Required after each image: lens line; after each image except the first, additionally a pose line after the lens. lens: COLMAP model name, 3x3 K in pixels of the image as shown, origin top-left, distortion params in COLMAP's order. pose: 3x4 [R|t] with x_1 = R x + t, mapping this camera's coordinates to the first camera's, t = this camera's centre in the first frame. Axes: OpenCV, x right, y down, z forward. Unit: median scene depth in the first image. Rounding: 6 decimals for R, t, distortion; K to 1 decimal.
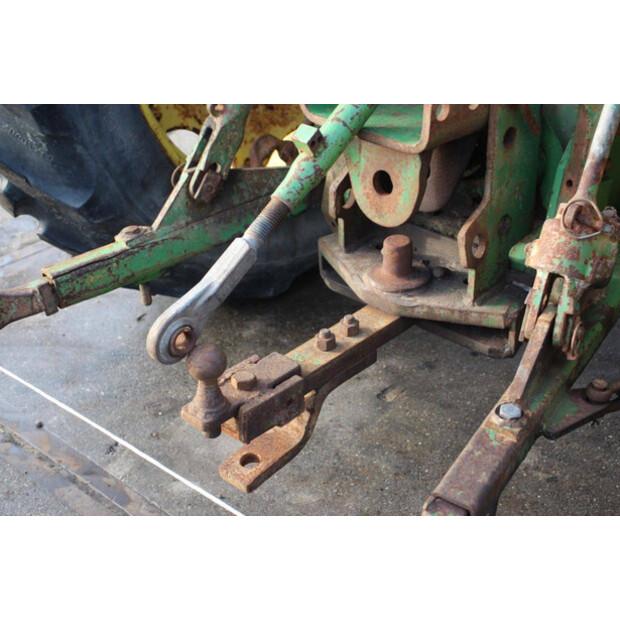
lens RADIAL K [[1133.9, 0, 308.8], [0, 1133.9, 311.7], [0, 0, 1]] dist [0.132696, 0.000000]
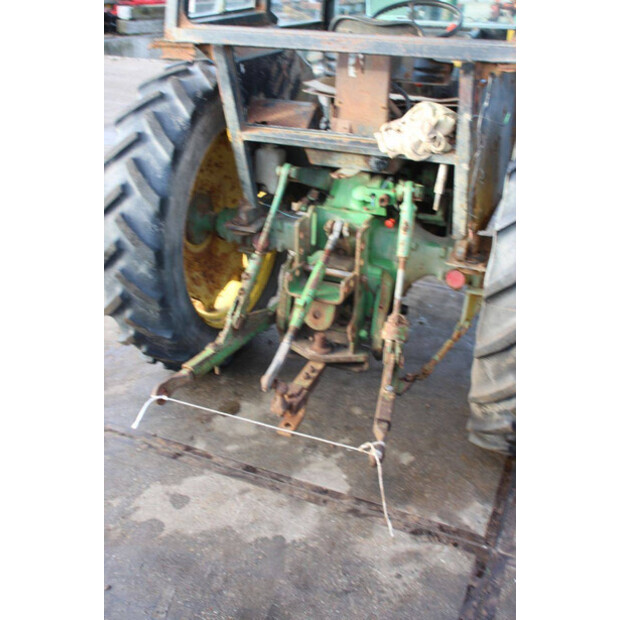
lens RADIAL K [[690.9, 0, 306.6], [0, 690.9, 310.7], [0, 0, 1]] dist [-0.024020, 0.000000]
pose [[0.936520, -0.121879, 0.328750, -0.487254], [0.144653, 0.988430, -0.045631, -0.050016], [-0.319385, 0.090289, 0.943314, -0.530755]]
